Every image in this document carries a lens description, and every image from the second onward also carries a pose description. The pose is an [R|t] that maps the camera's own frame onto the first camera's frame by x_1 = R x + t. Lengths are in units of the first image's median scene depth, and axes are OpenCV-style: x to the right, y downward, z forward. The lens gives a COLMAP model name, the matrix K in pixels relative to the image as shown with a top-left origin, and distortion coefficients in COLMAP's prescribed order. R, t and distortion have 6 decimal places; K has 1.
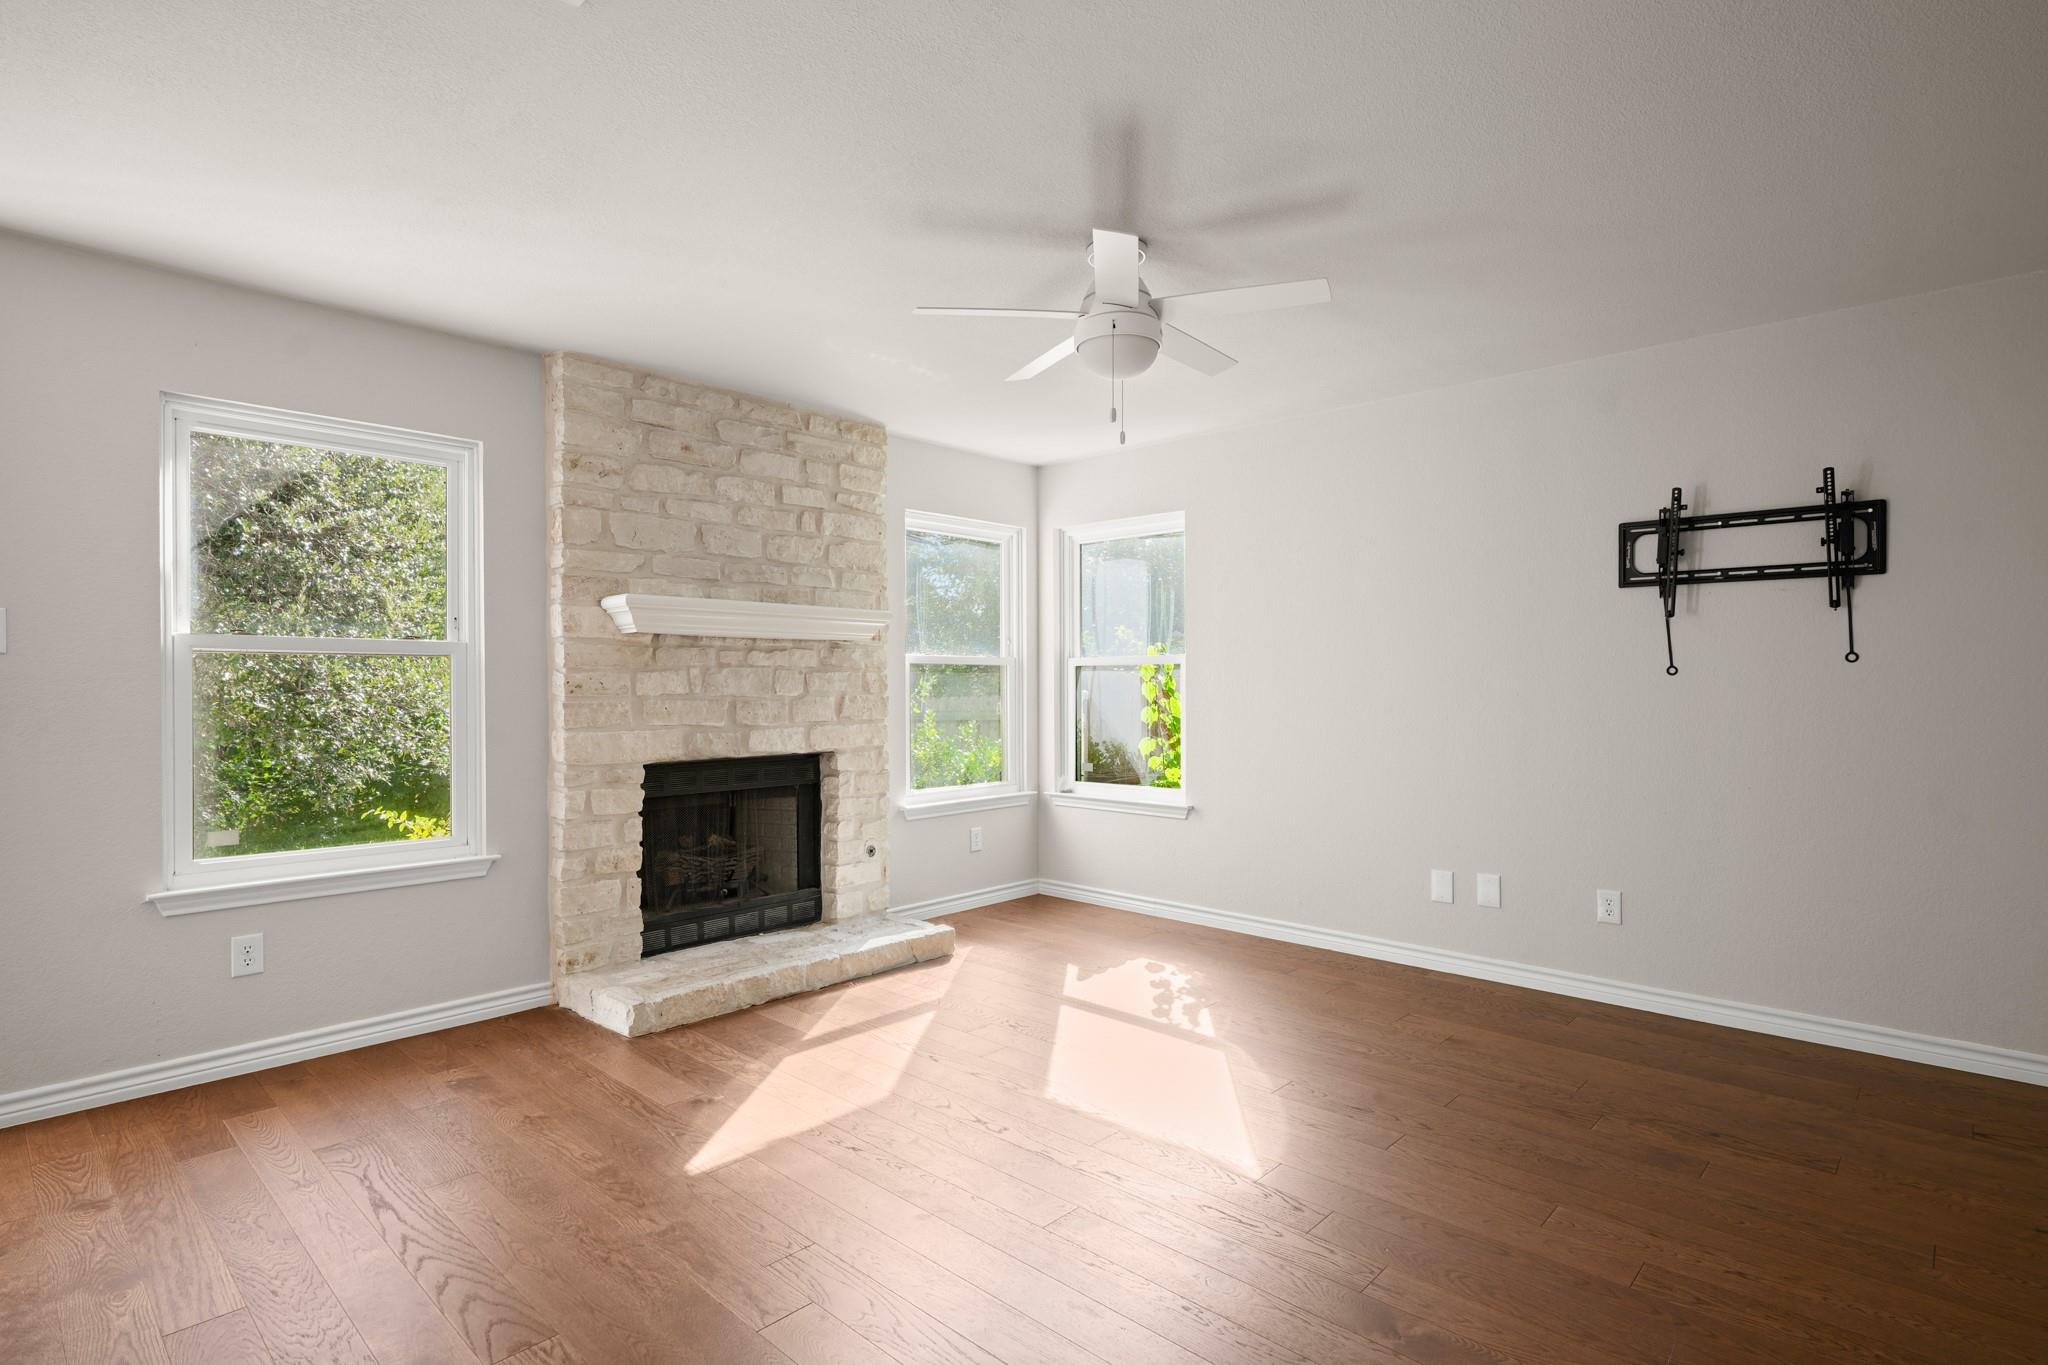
lens RADIAL K [[1012.6, 0, 1024.0], [0, 1012.6, 682.5], [0, 0, 1]] dist [0.000520, 0.000083]
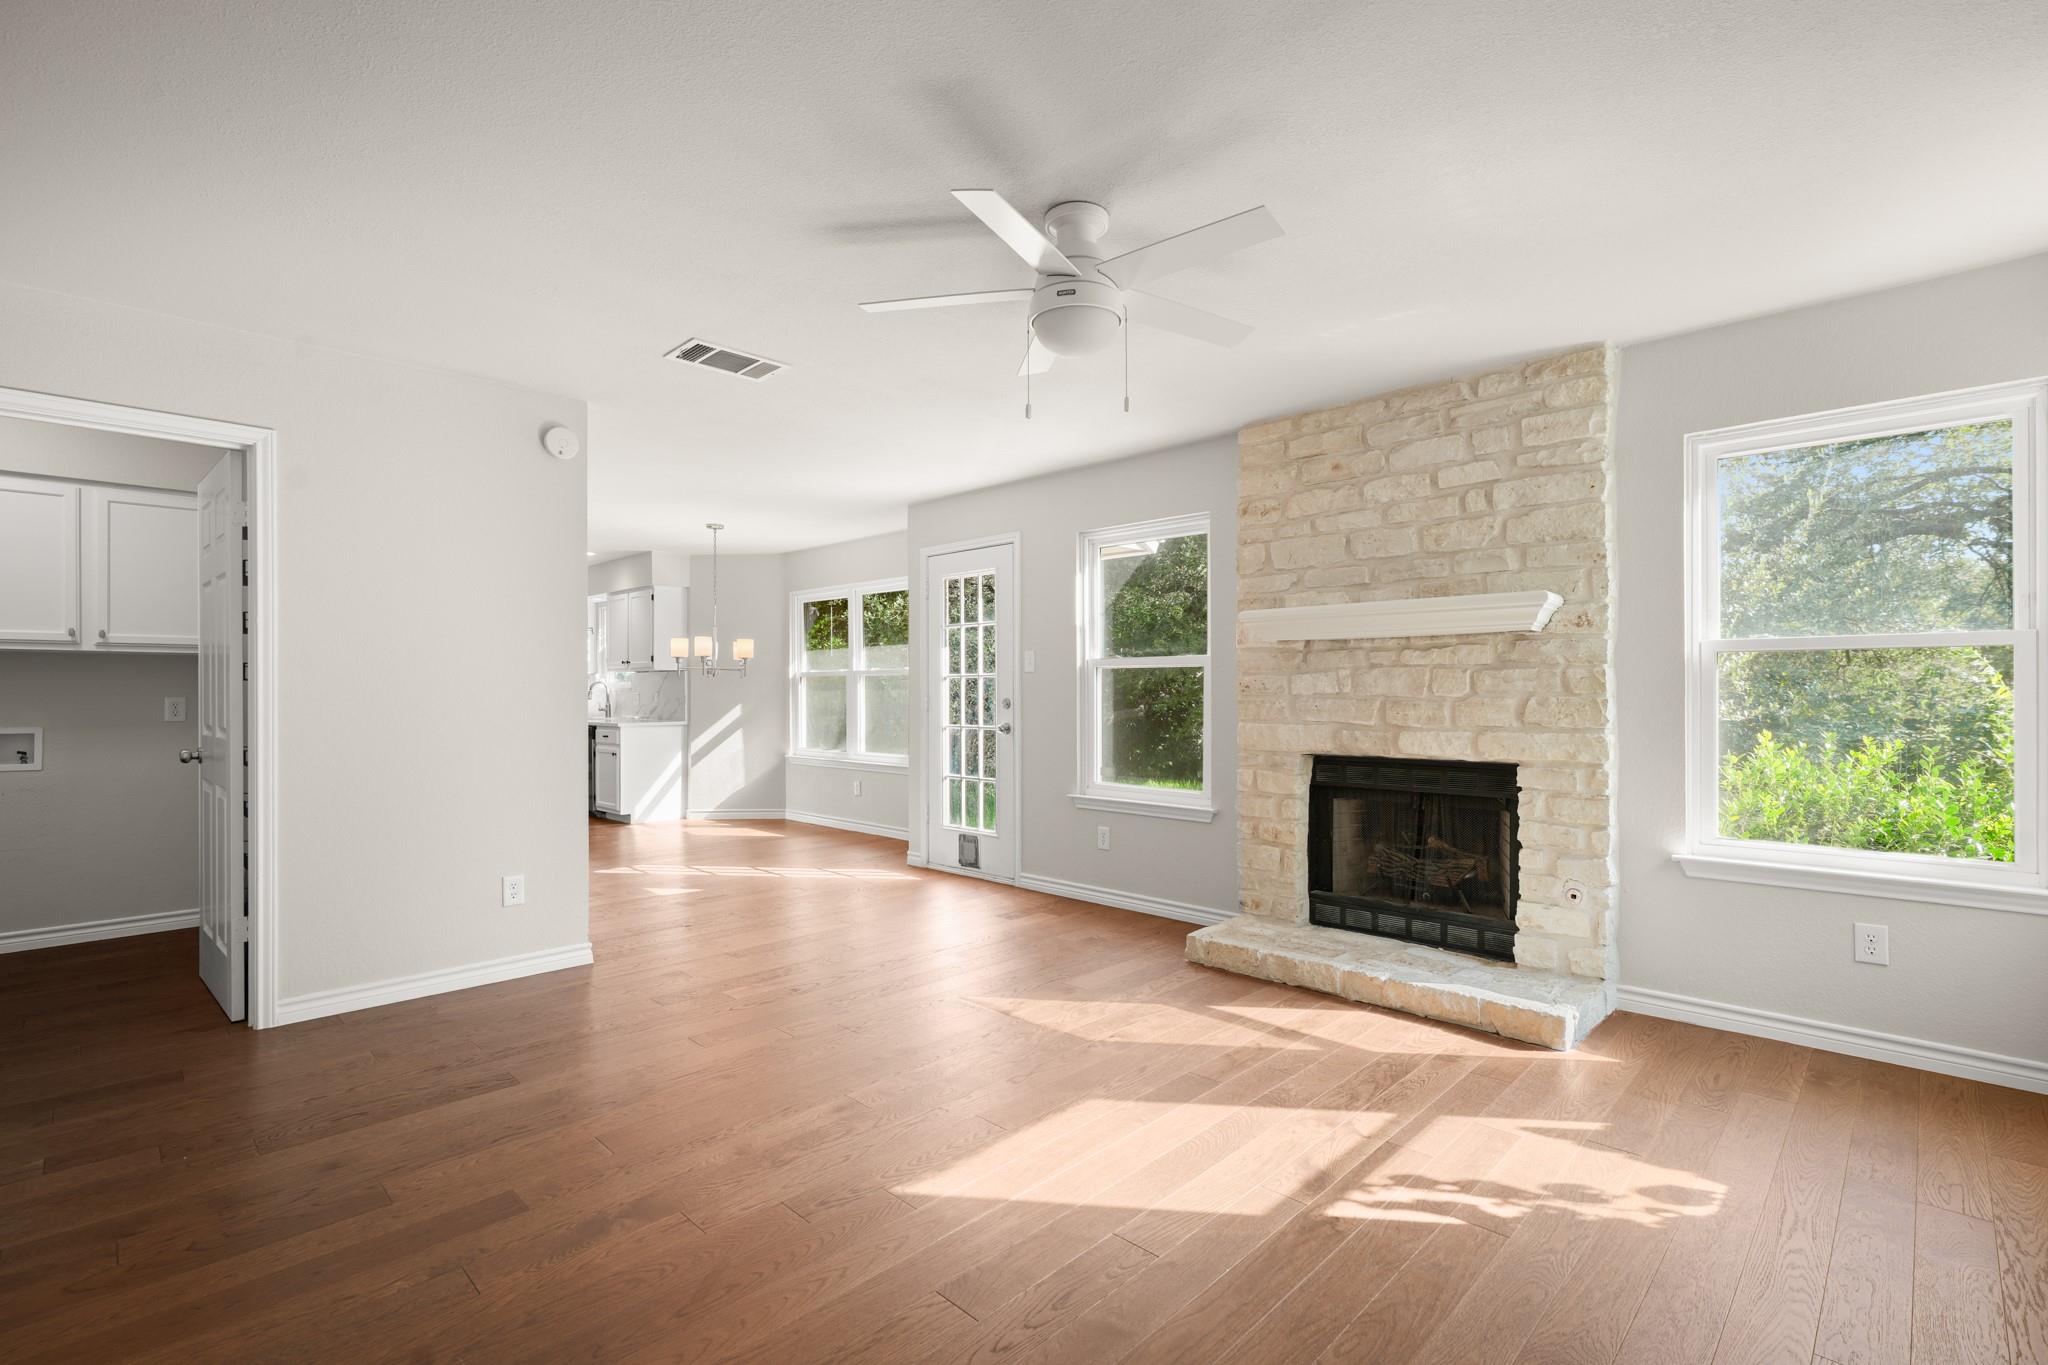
lens RADIAL K [[931.0, 0, 1024.0], [0, 931.0, 682.5], [0, 0, 1]] dist [-0.004385, -0.000821]
pose [[-0.017424, -0.007324, -0.999821, 0.649342], [0.004013, 0.999965, -0.007395, 0.005409], [0.999840, -0.004141, -0.017394, 0.662939]]
